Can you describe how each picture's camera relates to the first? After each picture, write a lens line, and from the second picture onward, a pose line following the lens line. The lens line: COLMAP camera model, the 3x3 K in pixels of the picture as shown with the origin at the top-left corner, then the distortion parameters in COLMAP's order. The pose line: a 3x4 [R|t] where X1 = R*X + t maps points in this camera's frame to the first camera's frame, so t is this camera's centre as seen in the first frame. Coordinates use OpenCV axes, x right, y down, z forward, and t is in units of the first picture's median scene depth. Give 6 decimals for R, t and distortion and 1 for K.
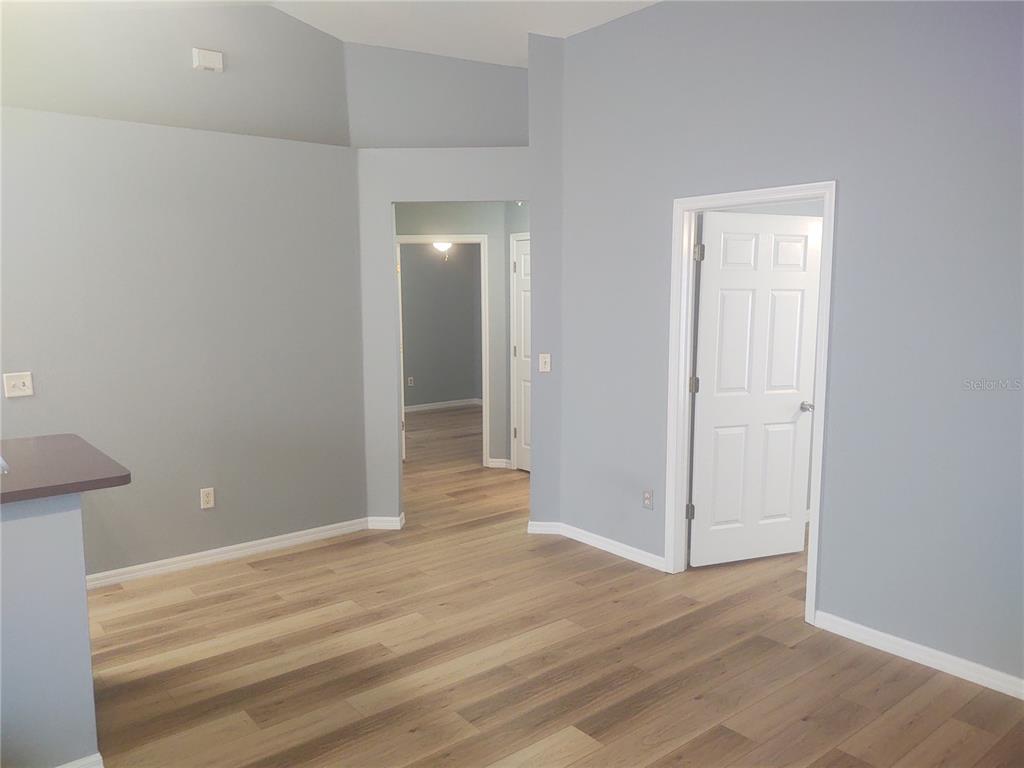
lens RADIAL K [[784.3, 0, 512.0], [0, 784.3, 384.0], [0, 0, 1]] dist [0.079256, -0.132007]
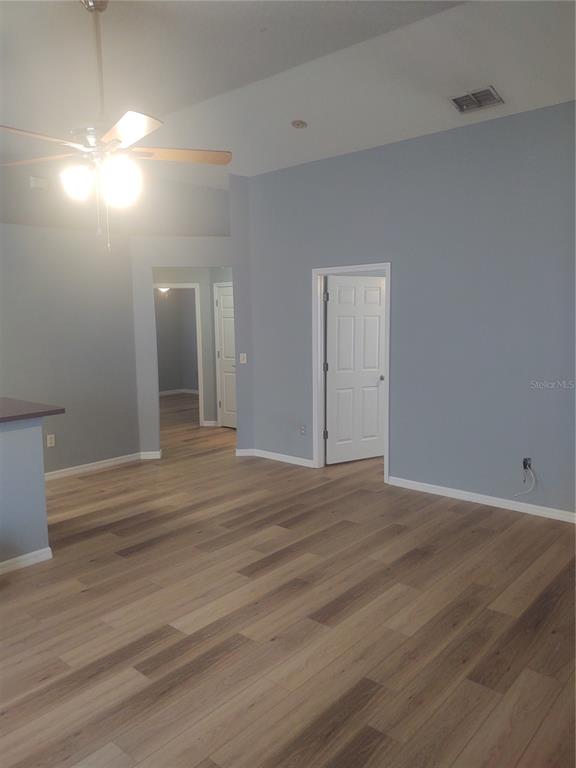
lens RADIAL K [[588.2, 0, 288.0], [0, 588.2, 384.0], [0, 0, 1]] dist [0.079256, -0.132007]
pose [[0.985180, -0.031407, 0.168626, -0.095439], [0.032031, 0.999486, -0.000977, 0.039769], [-0.168508, 0.006364, 0.985680, -0.368497]]
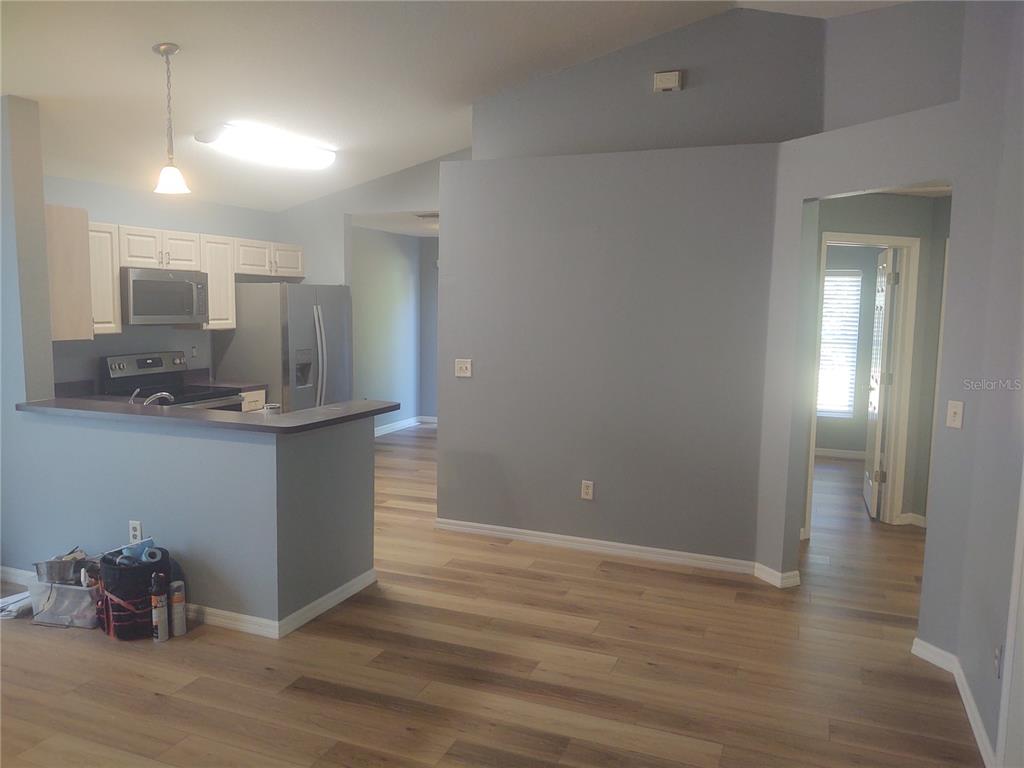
lens RADIAL K [[784.3, 0, 512.0], [0, 784.3, 384.0], [0, 0, 1]] dist [0.079256, -0.132007]
pose [[0.484959, 0.109292, -0.867681, 0.508883], [-0.125612, 0.990578, 0.054566, -0.049292], [0.865469, 0.082529, 0.494118, 0.374840]]
